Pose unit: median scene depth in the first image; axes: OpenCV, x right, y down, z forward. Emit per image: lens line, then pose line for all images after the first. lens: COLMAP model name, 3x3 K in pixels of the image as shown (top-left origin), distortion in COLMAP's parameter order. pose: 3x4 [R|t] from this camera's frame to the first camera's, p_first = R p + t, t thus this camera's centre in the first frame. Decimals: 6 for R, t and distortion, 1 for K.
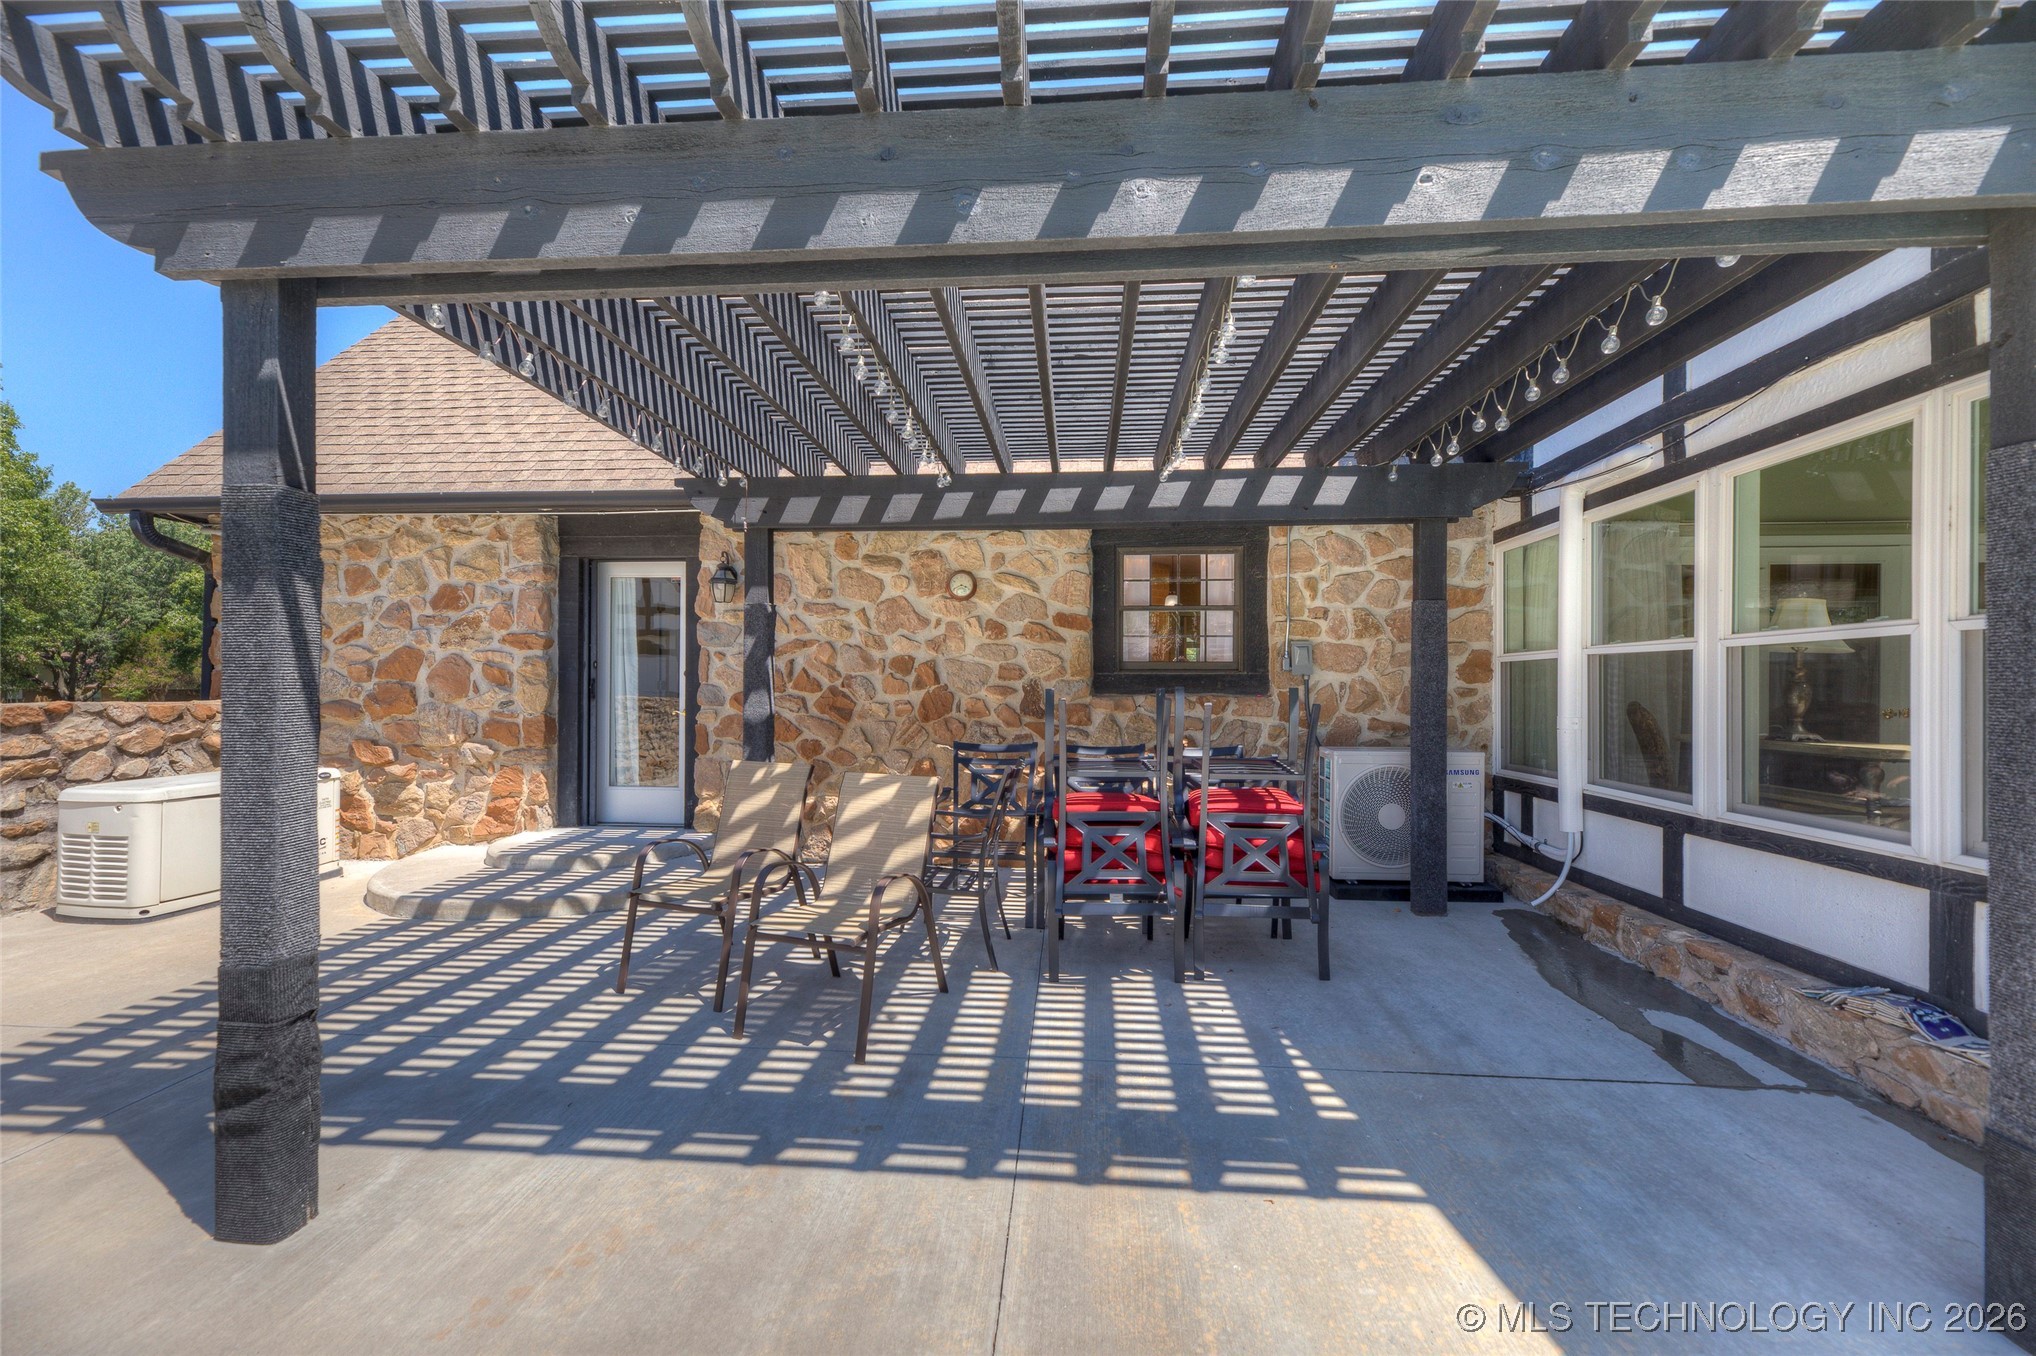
lens RADIAL K [[818.7, 0, 1023.5], [0, 818.7, 689.2], [0, 0, 1]] dist [0.008631, -0.001624]
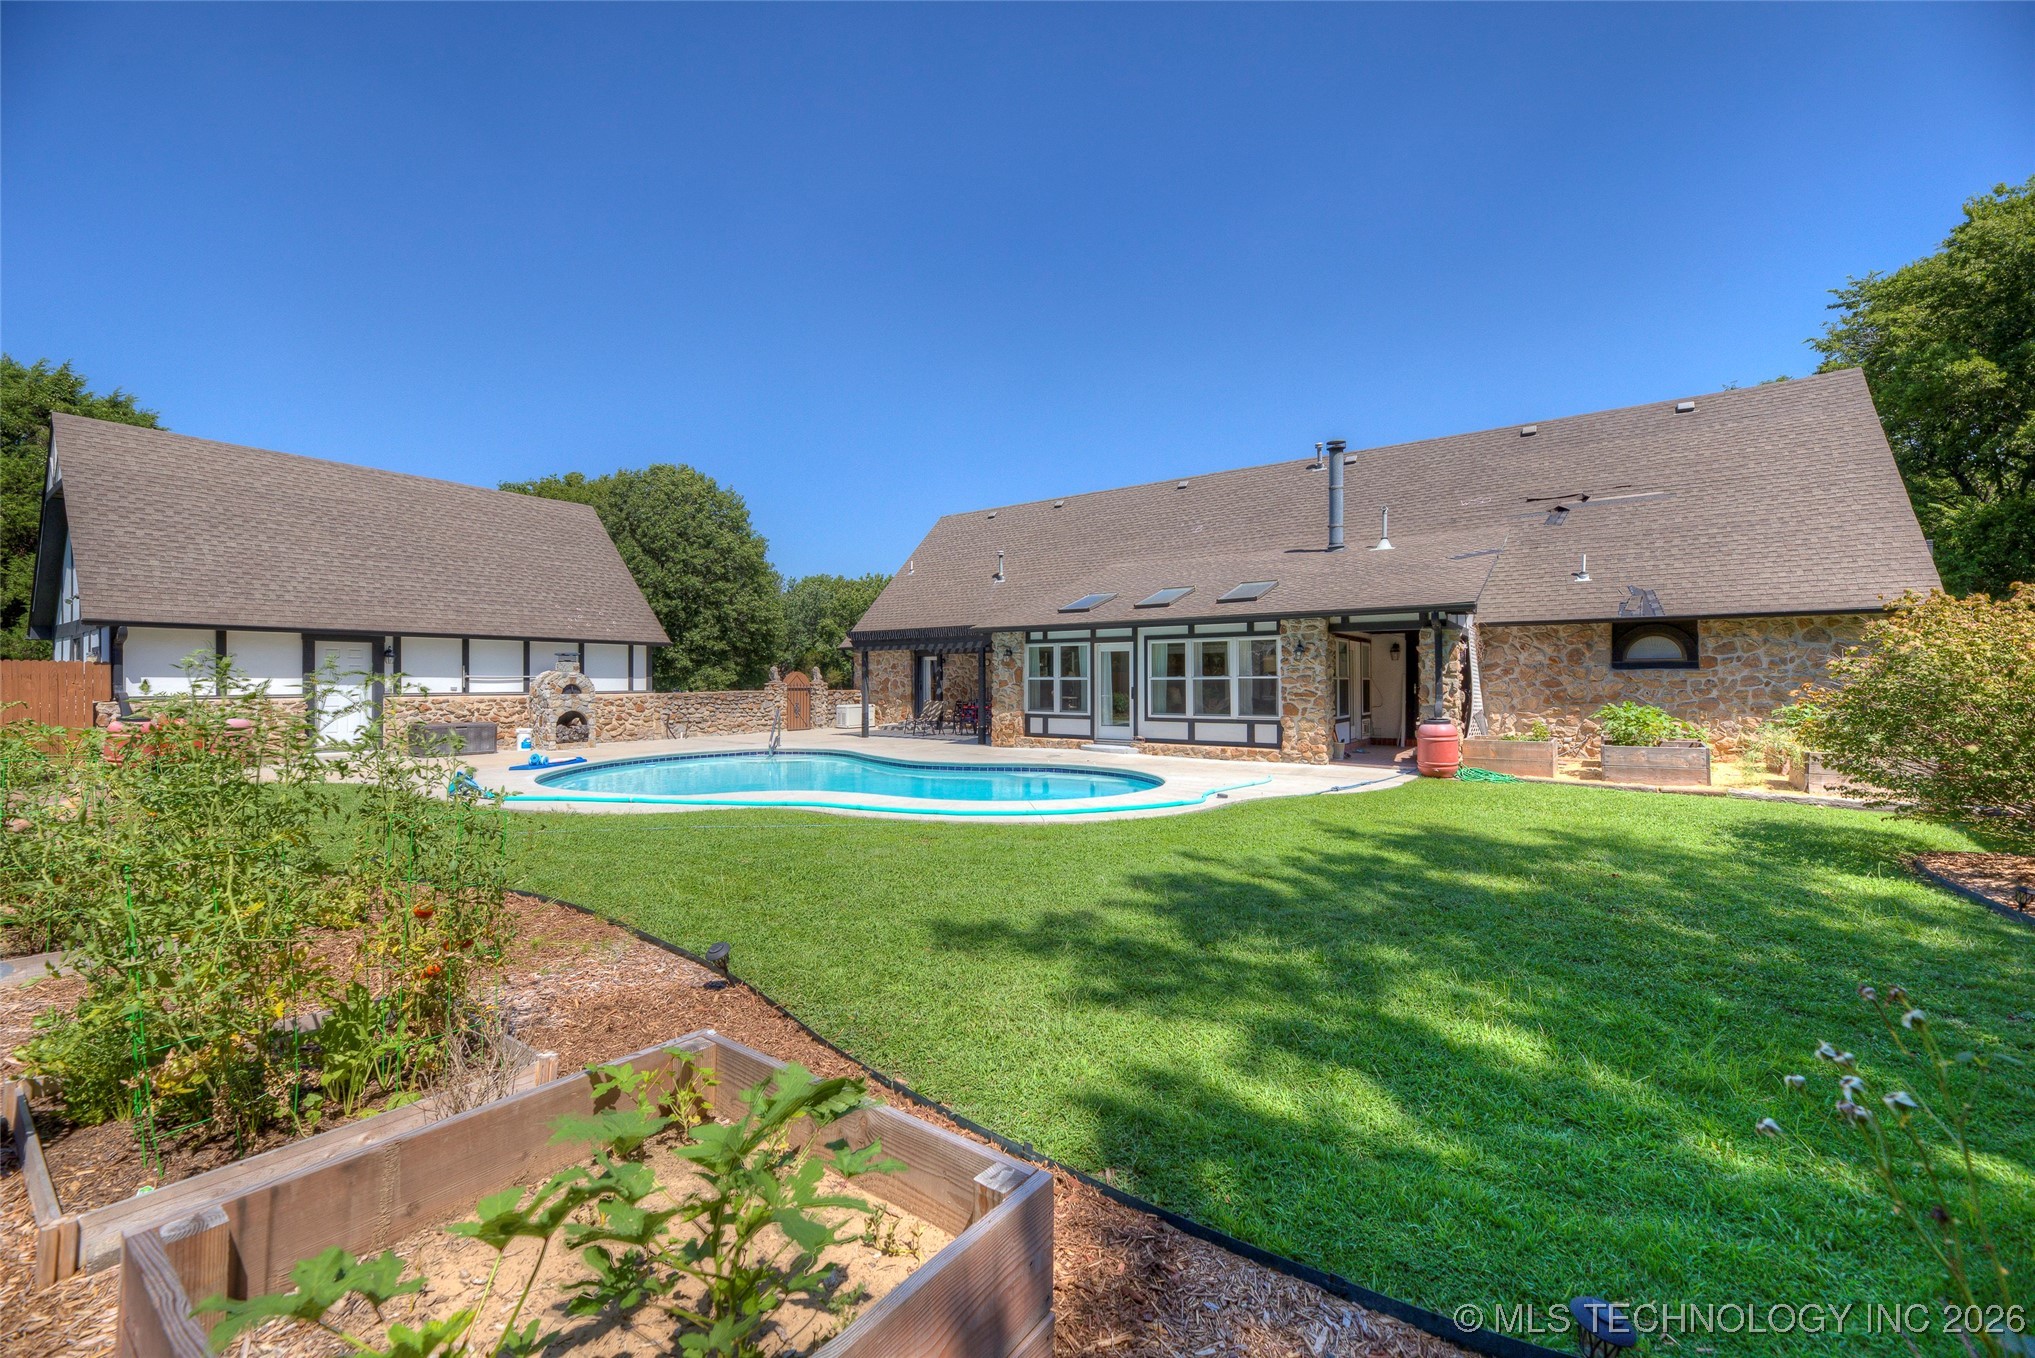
lens RADIAL K [[818.3, 0, 1008.8], [0, 818.3, 673.4], [0, 0, 1]] dist [0.008631, -0.001624]
pose [[0.848555, -0.010472, -0.529003, 2.182544], [0.004475, 0.999910, -0.012617, -0.016672], [0.529088, 0.008339, 0.848526, -2.437996]]
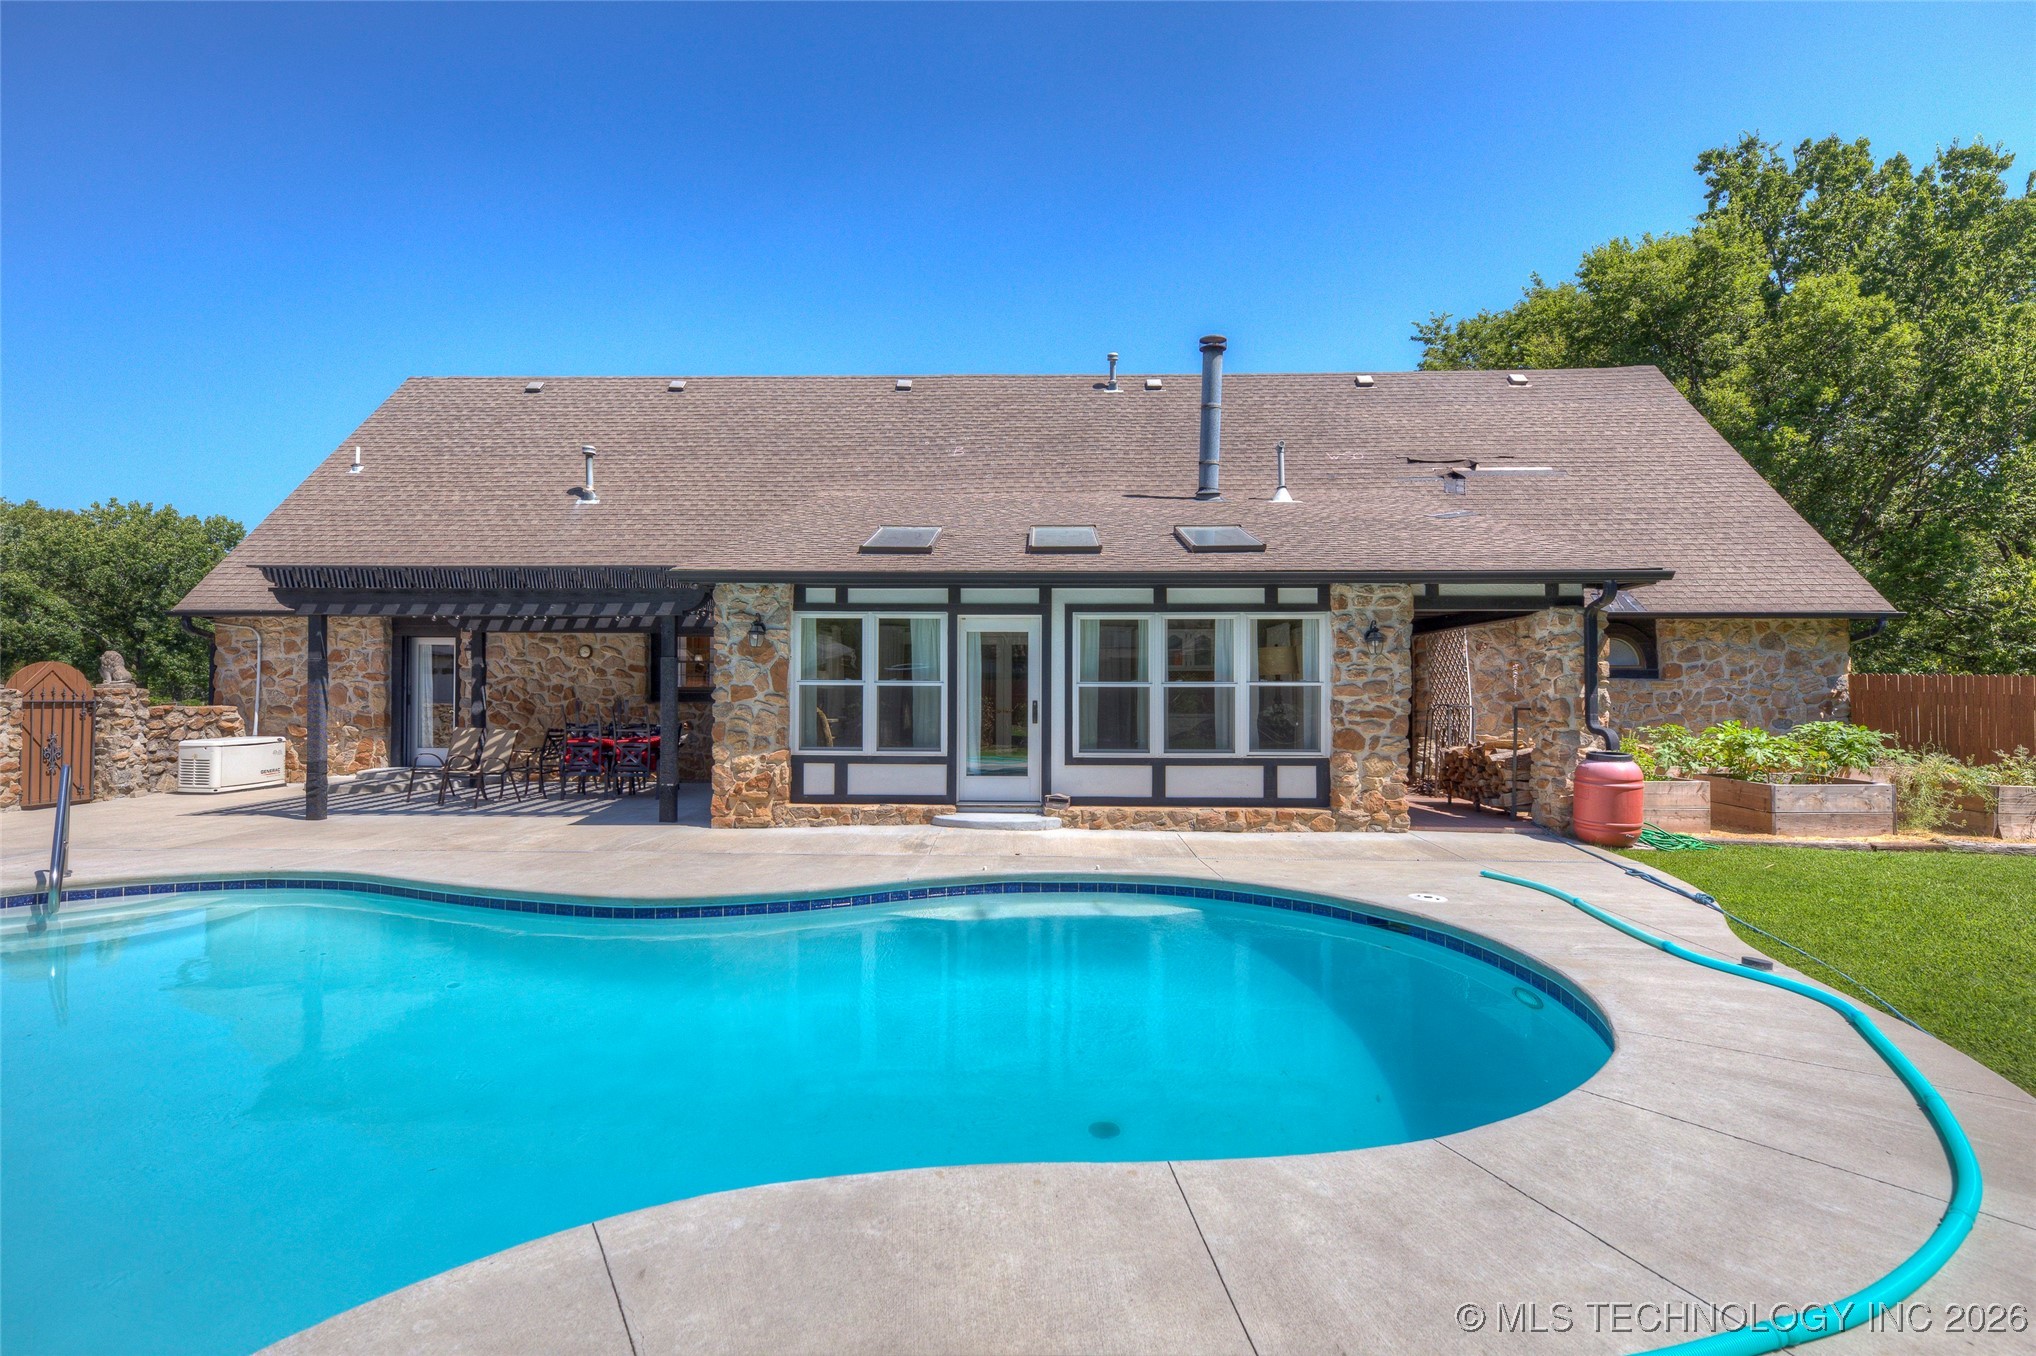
lens RADIAL K [[957.3, 0, 1016.2], [0, 957.3, 688.5], [0, 0, 1]] dist [0.018684, -0.000218]
pose [[0.999149, 0.000045, 0.041256, 0.939333], [0.000199, 0.999982, -0.005925, -0.015010], [-0.041256, 0.005928, 0.999131, -1.548209]]
